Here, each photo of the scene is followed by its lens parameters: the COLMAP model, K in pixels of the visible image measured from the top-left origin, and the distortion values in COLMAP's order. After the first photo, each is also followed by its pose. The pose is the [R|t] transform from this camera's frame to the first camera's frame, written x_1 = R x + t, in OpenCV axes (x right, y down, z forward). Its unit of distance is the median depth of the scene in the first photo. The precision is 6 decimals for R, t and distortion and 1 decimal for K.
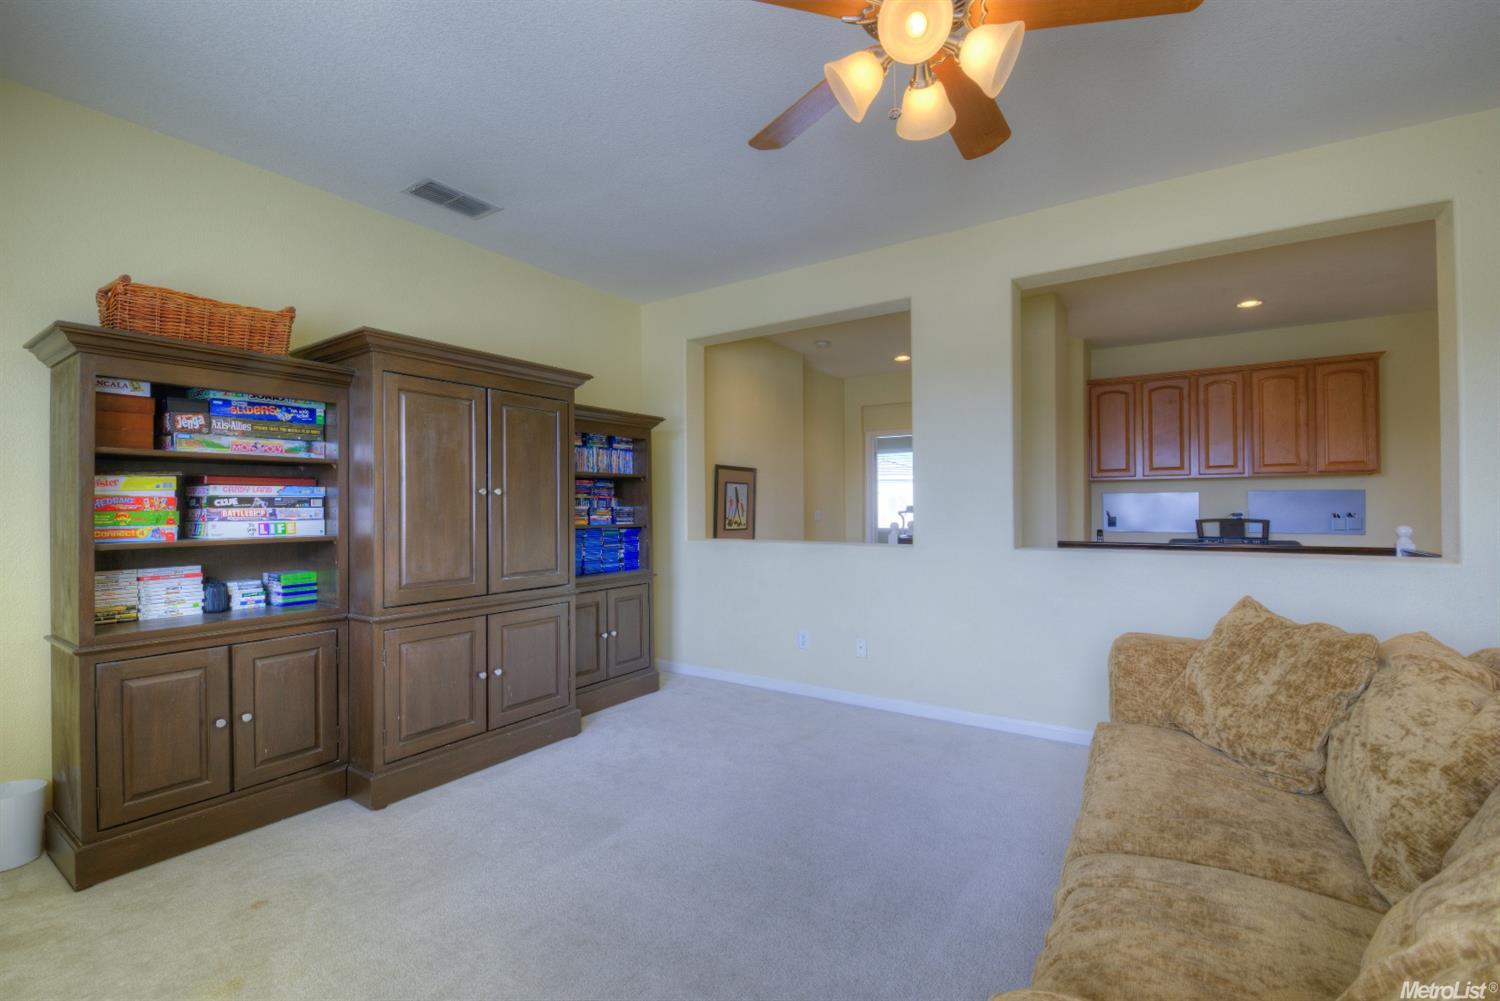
lens RADIAL K [[664.8, 0, 750.0], [0, 664.8, 500.5], [0, 0, 1]] dist [-0.003107, -0.000579]
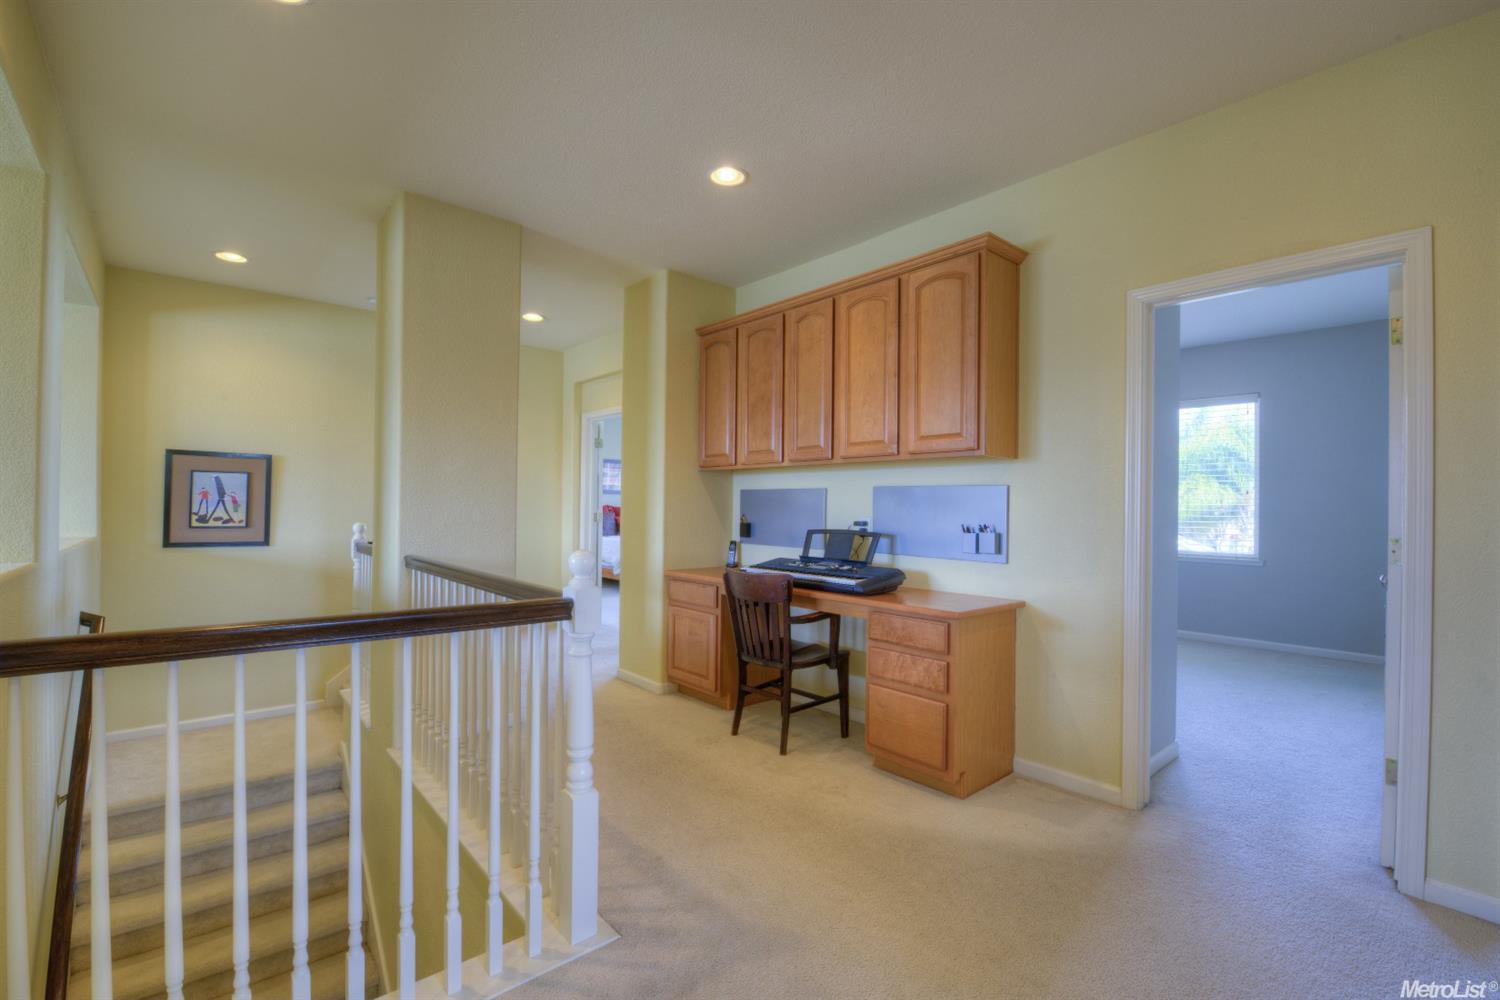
lens RADIAL K [[664.8, 0, 750.0], [0, 664.8, 500.0], [0, 0, 1]] dist [-0.003107, -0.000579]
pose [[0.960025, 0.013483, -0.279588, 0.863578], [-0.012690, 0.999909, 0.004645, -0.003311], [0.279625, -0.000912, 0.960109, 0.385201]]
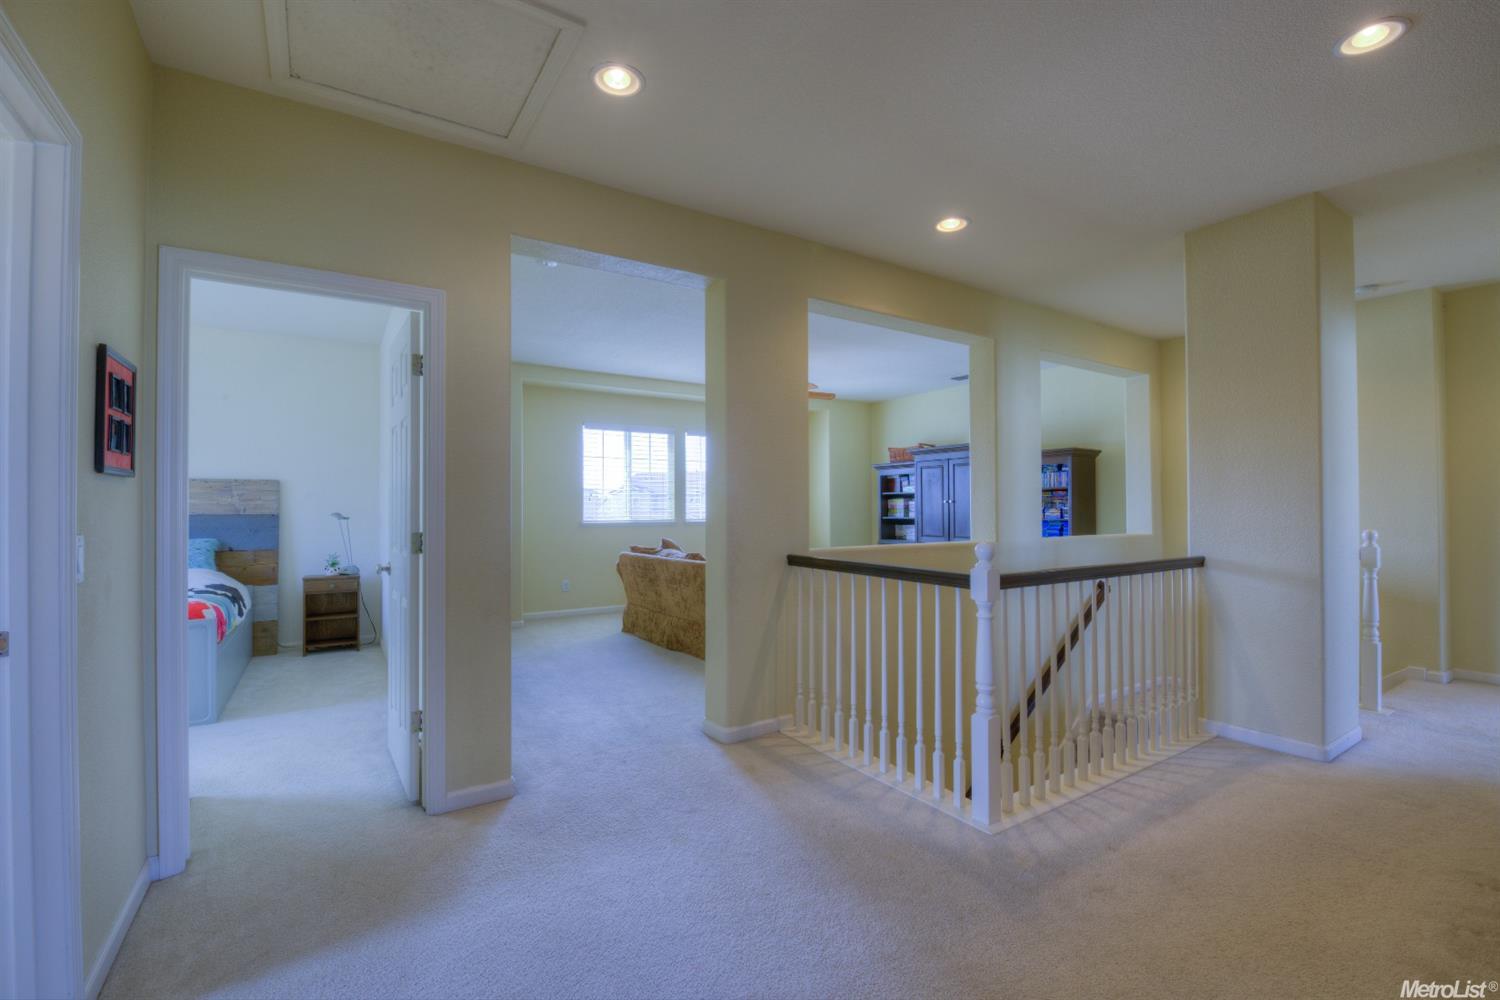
lens RADIAL K [[664.8, 0, 750.0], [0, 664.8, 500.0], [0, 0, 1]] dist [-0.003107, -0.000579]
pose [[-0.398786, -0.007680, -0.917012, 1.181759], [0.011060, 0.999852, -0.013184, 0.002385], [0.916977, -0.015400, -0.398642, 0.729102]]
